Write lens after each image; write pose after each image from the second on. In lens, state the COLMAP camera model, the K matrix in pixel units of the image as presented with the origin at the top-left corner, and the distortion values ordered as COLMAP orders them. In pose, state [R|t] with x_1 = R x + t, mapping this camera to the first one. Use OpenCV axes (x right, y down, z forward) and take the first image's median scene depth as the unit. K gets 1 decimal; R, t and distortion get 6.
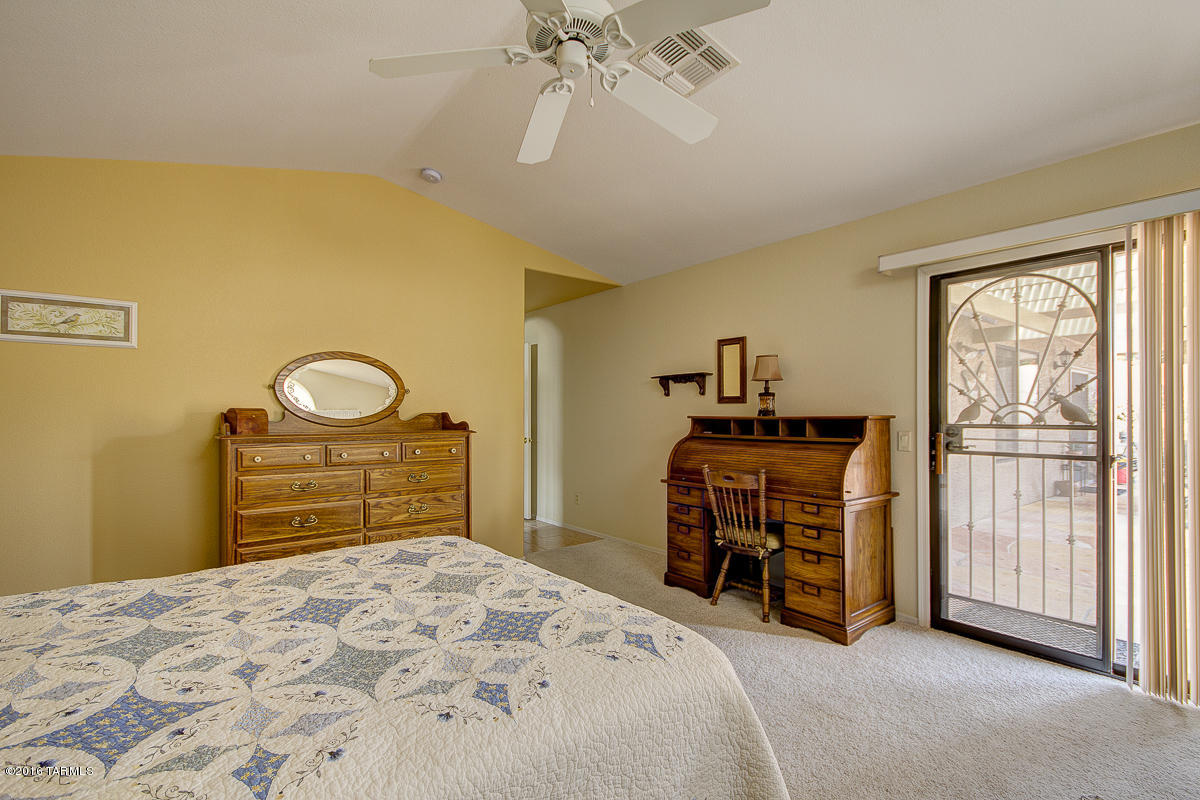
lens RADIAL K [[578.7, 0, 600.8], [0, 578.7, 425.5], [0, 0, 1]] dist [-0.001371, -0.000222]
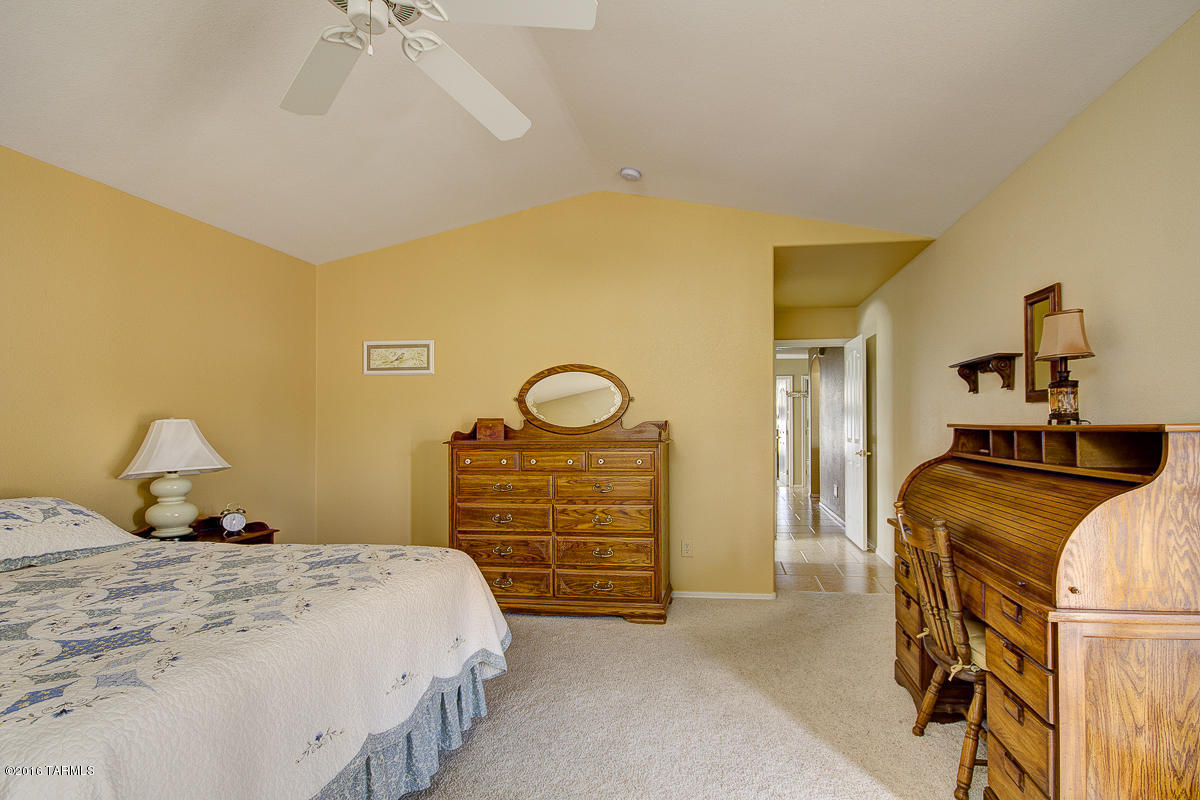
lens RADIAL K [[578.7, 0, 600.8], [0, 578.7, 425.5], [0, 0, 1]] dist [-0.001371, -0.000222]
pose [[0.692293, -0.000277, -0.721617, 0.395473], [-0.009151, 0.999916, -0.009163, -0.006019], [0.721559, 0.012947, 0.692232, 0.326453]]
